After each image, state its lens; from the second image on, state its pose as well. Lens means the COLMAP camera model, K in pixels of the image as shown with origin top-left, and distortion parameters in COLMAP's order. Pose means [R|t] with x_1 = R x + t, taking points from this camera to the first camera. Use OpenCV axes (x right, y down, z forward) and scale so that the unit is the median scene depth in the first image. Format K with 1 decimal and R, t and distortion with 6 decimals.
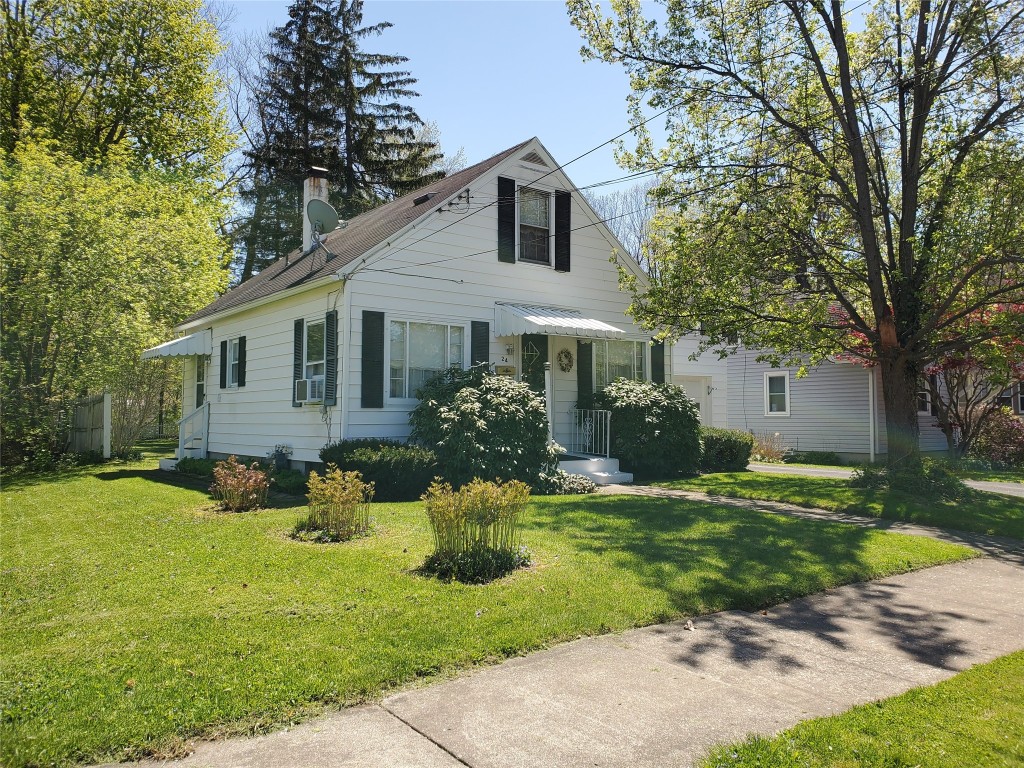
lens RADIAL K [[787.0, 0, 511.6], [0, 787.0, 379.4], [0, 0, 1]] dist [-0.001268, -0.008963]
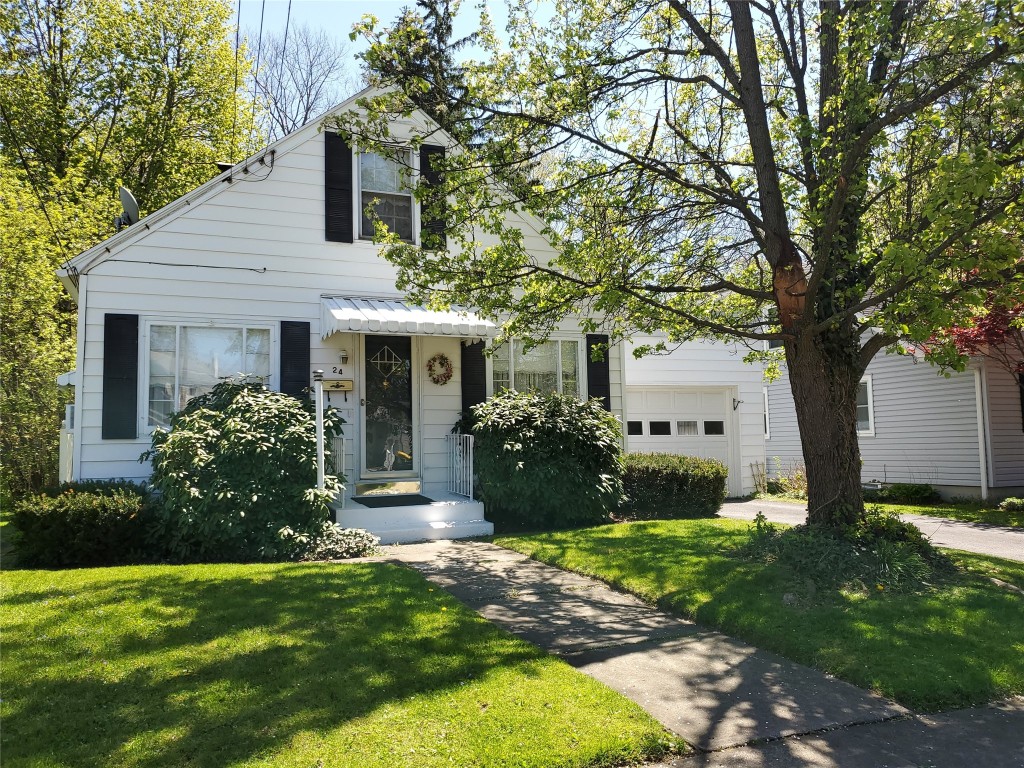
lens RADIAL K [[787.0, 0, 514.2], [0, 787.0, 386.3], [0, 0, 1]] dist [-0.001268, -0.008963]
pose [[0.965041, -0.040391, -0.258968, 0.354307], [0.033679, 0.998973, -0.030306, 0.018523], [0.259926, 0.020524, 0.965410, 0.323732]]
